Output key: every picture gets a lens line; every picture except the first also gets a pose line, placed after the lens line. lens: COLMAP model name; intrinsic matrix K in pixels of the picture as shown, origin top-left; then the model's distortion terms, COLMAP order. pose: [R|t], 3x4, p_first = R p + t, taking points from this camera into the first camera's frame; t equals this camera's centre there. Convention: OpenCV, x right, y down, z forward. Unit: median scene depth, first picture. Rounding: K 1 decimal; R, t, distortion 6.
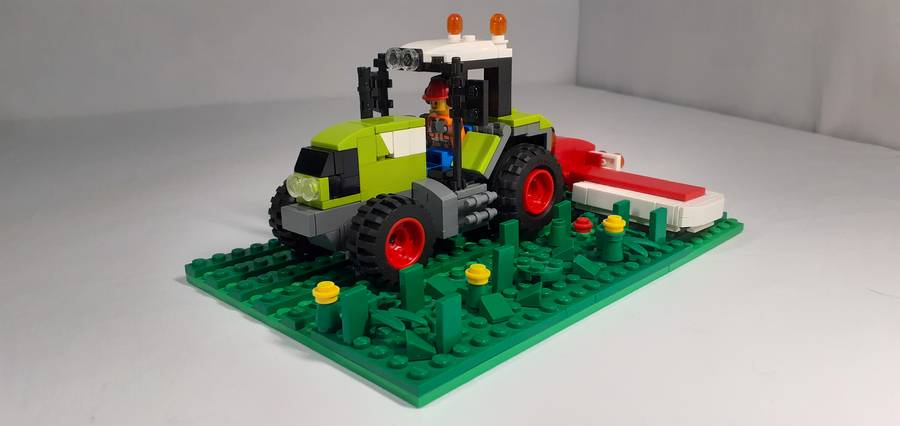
lens RADIAL K [[720.3, 0, 447.2], [0, 720.3, 211.9], [0, 0, 1]] dist [0.181027, -0.009299]
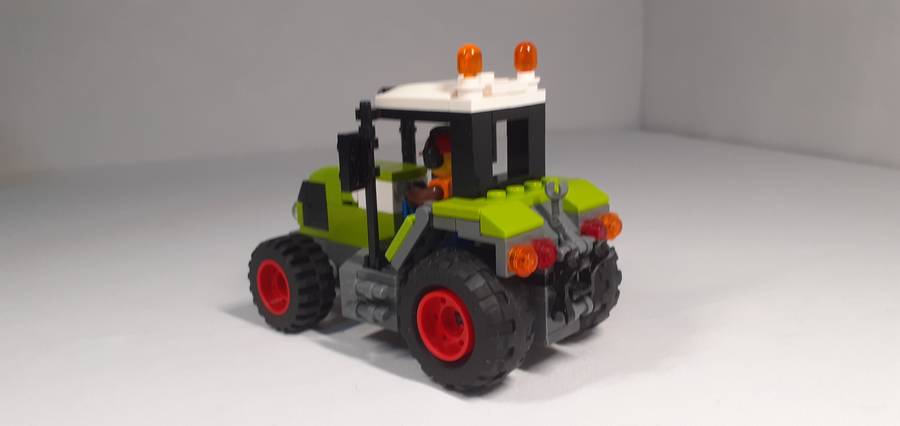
lens RADIAL K [[720.3, 0, 450.4], [0, 720.3, 211.9], [0, 0, 1]] dist [0.181027, -0.009299]
pose [[0.050927, 0.224620, -0.973115, 0.769787], [-0.239121, 0.948780, 0.206489, -0.271002], [0.969653, 0.222177, 0.102030, 0.990679]]
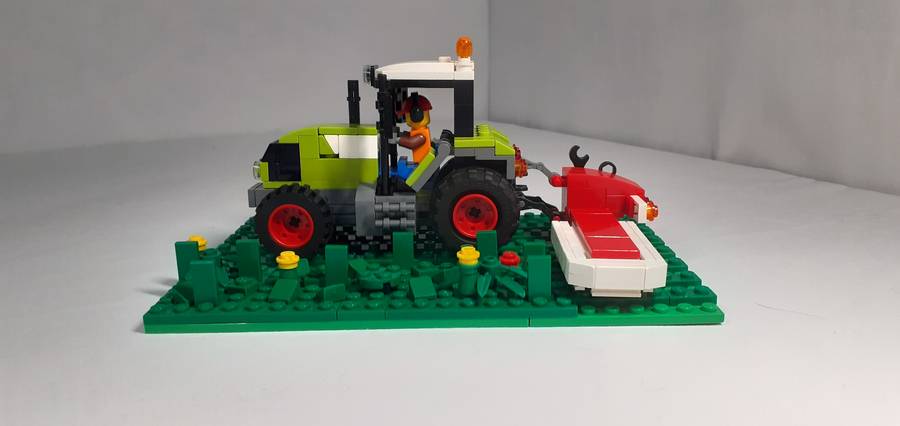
lens RADIAL K [[720.3, 0, 458.4], [0, 720.3, 212.6], [0, 0, 1]] dist [0.181027, -0.009299]
pose [[0.693527, 0.171257, -0.699780, 0.856661], [-0.205098, 0.978075, 0.036099, -0.068396], [0.690620, 0.118488, 0.713446, 0.307267]]
